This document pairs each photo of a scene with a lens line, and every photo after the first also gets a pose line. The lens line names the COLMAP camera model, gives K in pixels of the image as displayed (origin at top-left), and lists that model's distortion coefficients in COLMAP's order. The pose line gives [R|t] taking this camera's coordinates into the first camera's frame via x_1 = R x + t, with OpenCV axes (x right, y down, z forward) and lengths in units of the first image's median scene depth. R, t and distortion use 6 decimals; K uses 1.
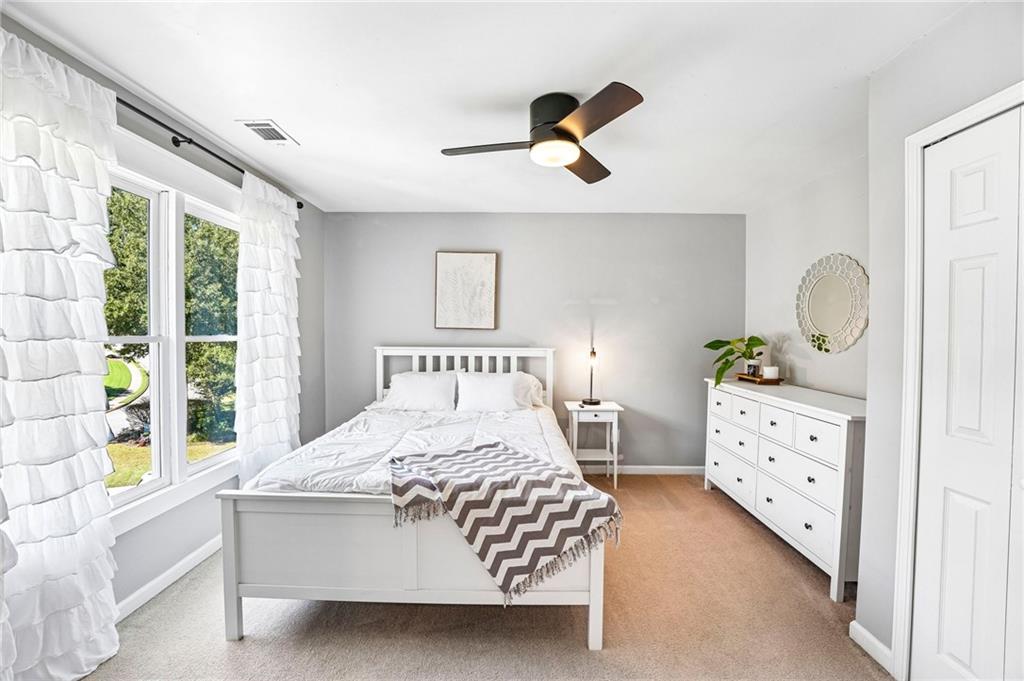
lens RADIAL K [[413.4, 0, 510.2], [0, 413.4, 340.7], [0, 0, 1]] dist [-0.028949, 0.004065]
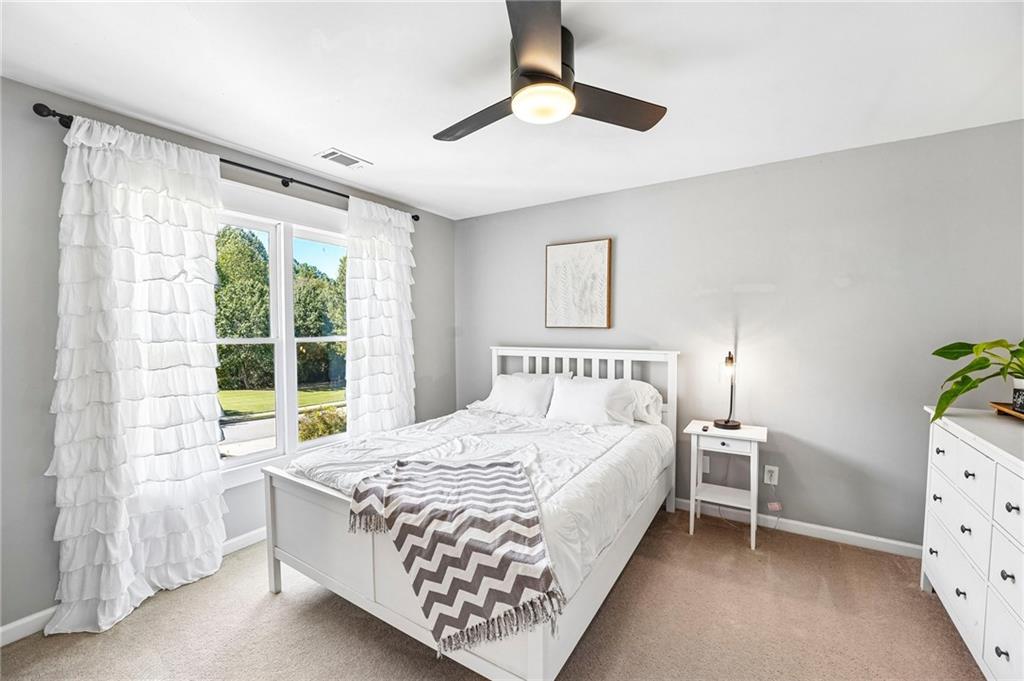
lens RADIAL K [[413.4, 0, 512.8], [0, 413.4, 343.6], [0, 0, 1]] dist [-0.025387, 0.000150]
pose [[0.847180, 0.009033, -0.531228, 0.376791], [-0.001514, 0.999892, 0.014588, -0.011083], [0.531303, -0.011554, 0.847103, 0.245743]]
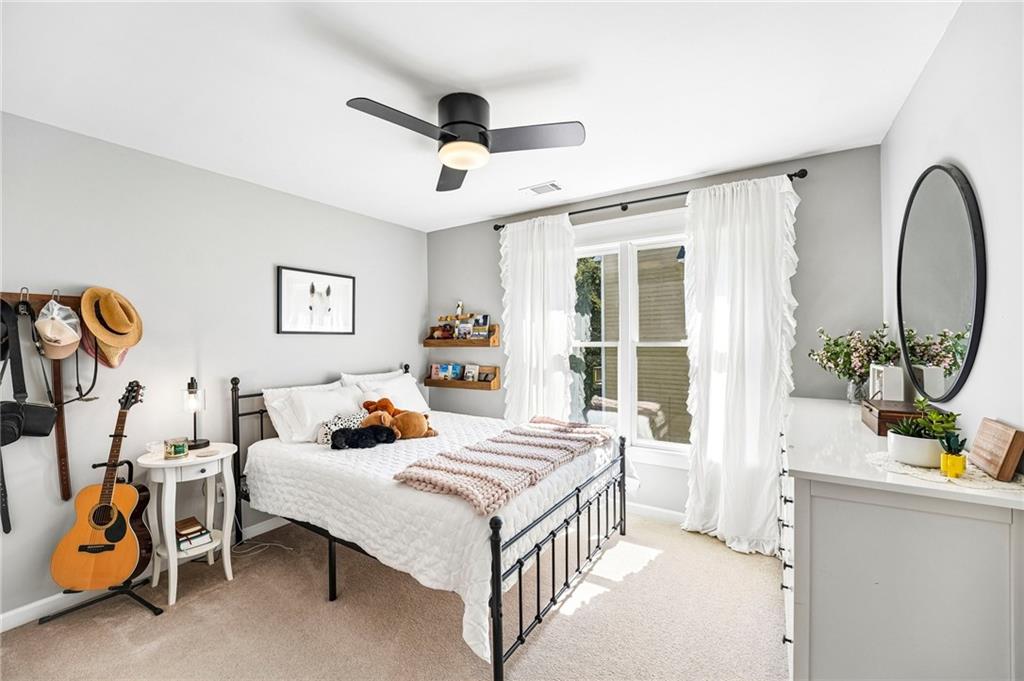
lens RADIAL K [[413.4, 0, 510.2], [0, 413.4, 340.7], [0, 0, 1]] dist [-0.028949, 0.004065]
pose [[-0.522382, -0.007378, -0.852679, 0.555876], [-0.017048, 0.999853, 0.001793, -0.001946], [0.852541, 0.015473, -0.522431, 1.208779]]
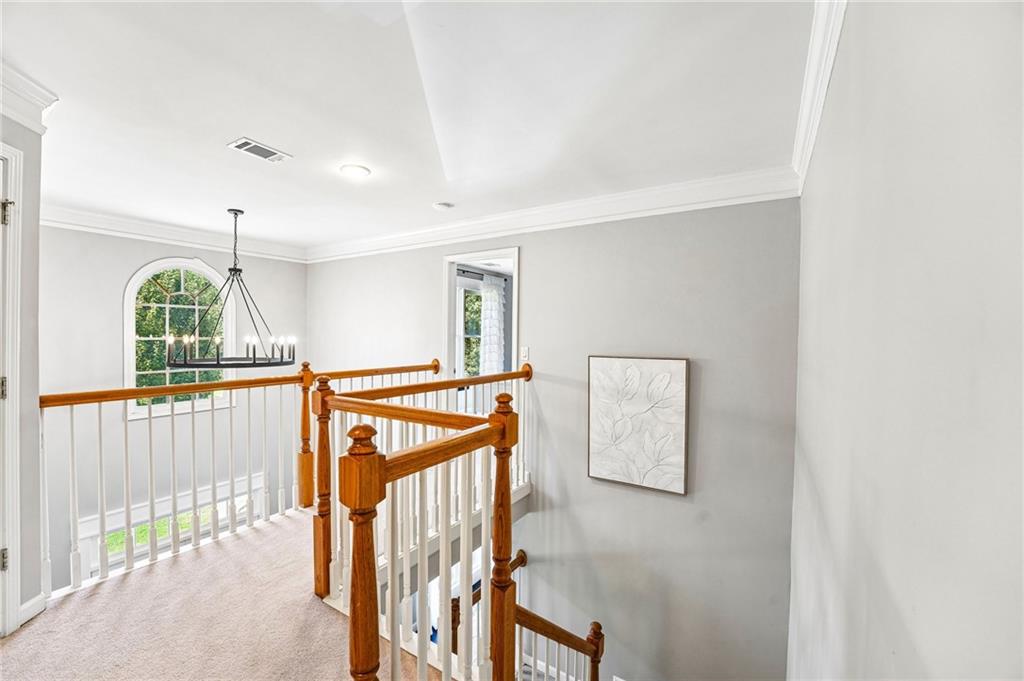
lens RADIAL K [[413.4, 0, 510.2], [0, 413.4, 340.7], [0, 0, 1]] dist [-0.028949, 0.004065]
pose [[0.848996, 0.013039, -0.528238, 0.947593], [-0.016556, 0.999861, -0.001928, 0.023455], [0.528139, 0.010382, 0.849094, -1.226829]]
